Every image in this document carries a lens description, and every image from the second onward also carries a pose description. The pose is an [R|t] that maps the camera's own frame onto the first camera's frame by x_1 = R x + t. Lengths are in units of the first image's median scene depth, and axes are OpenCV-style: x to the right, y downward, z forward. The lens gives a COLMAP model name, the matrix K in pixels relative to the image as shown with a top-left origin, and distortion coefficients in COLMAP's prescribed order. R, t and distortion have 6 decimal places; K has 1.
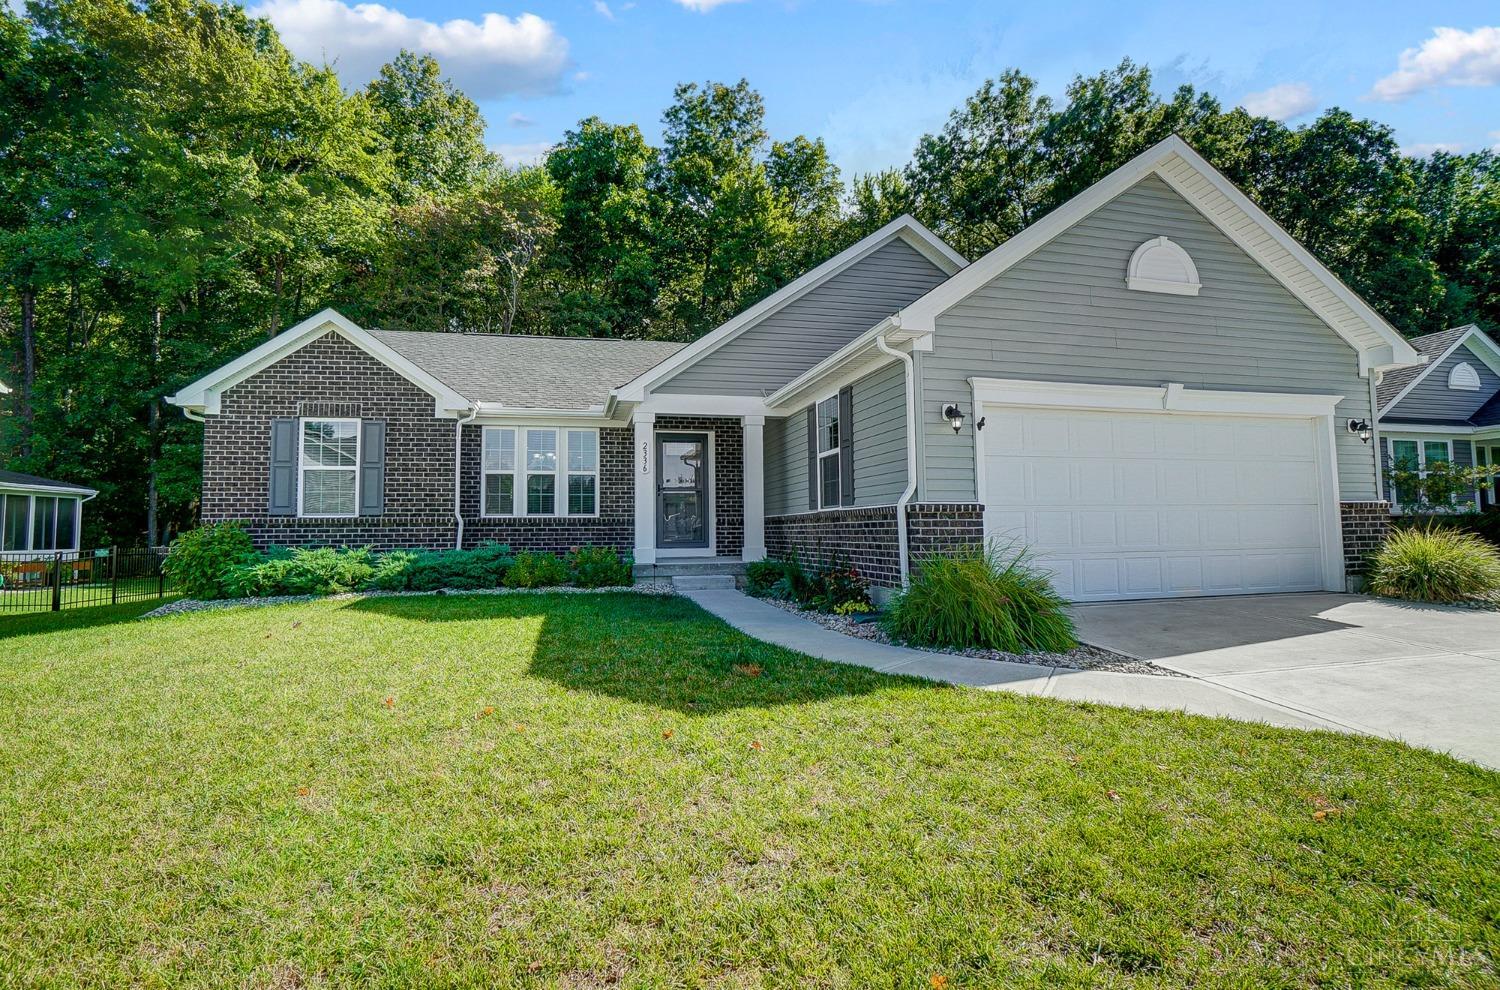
lens RADIAL K [[688.6, 0, 731.8], [0, 688.6, 494.9], [0, 0, 1]] dist [-0.063249, 0.024216]
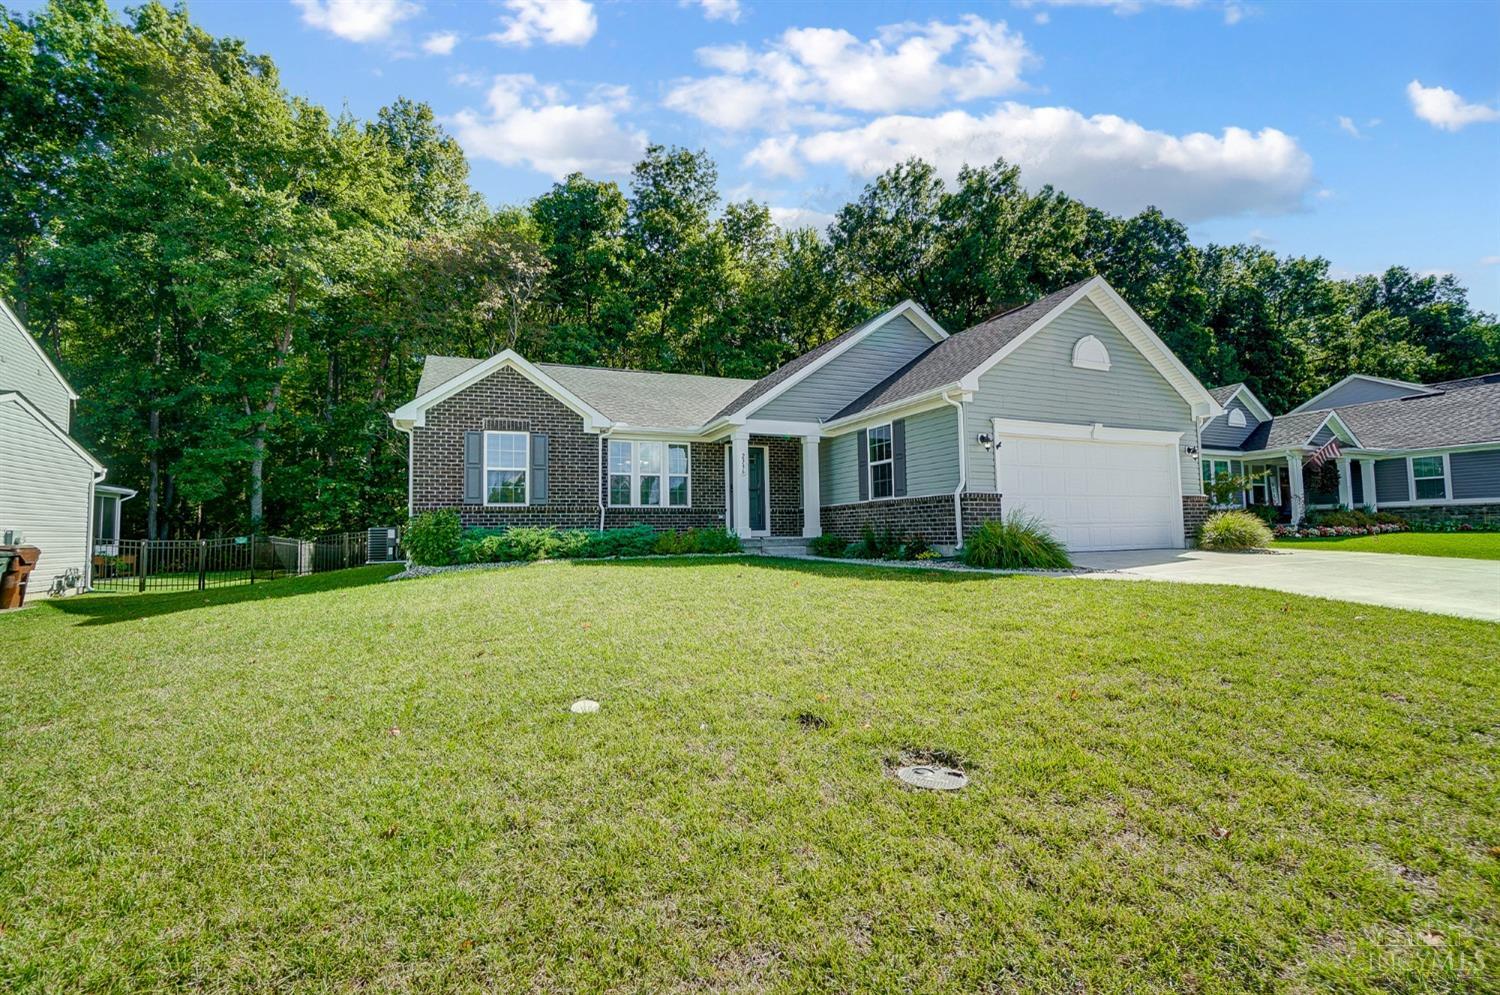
lens RADIAL K [[616.1, 0, 739.8], [0, 616.1, 505.1], [0, 0, 1]] dist [-0.056001, 0.018646]
pose [[0.988244, 0.002121, 0.152870, -0.261599], [-0.002780, 0.999988, 0.004094, 0.020047], [-0.152860, -0.004471, 0.988238, -0.205912]]
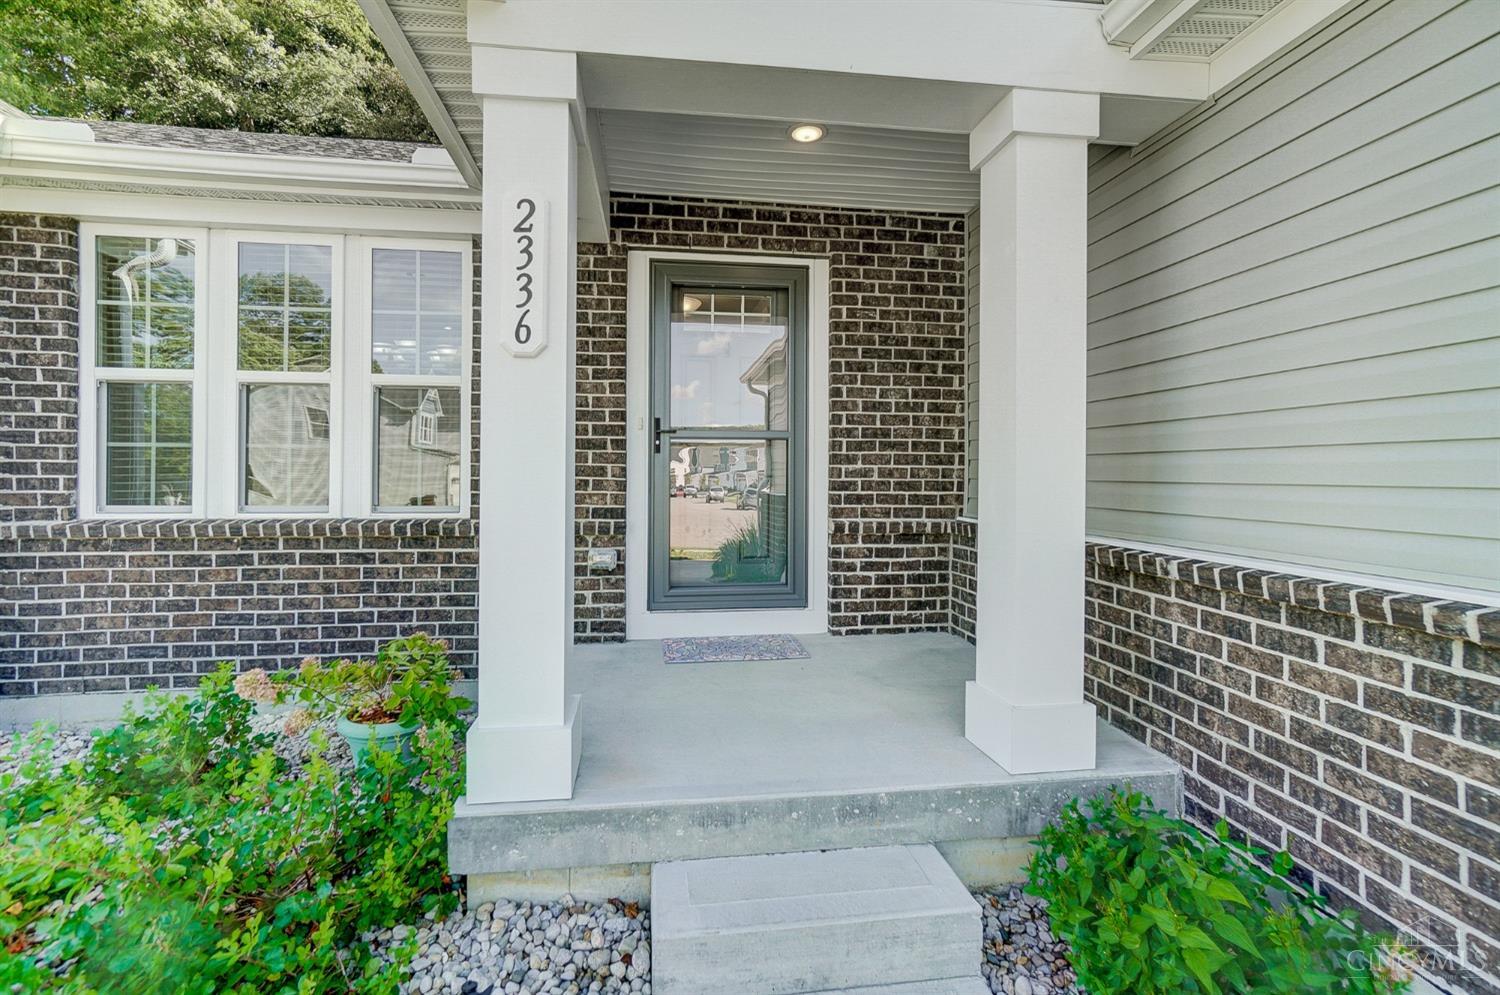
lens RADIAL K [[667.0, 0, 741.9], [0, 667.0, 490.2], [0, 0, 1]] dist [-0.056162, 0.021931]
pose [[0.995980, 0.011667, -0.088818, -0.036750], [-0.004248, 0.996518, 0.083269, -0.005038], [0.089481, -0.082557, 0.992561, 0.647234]]
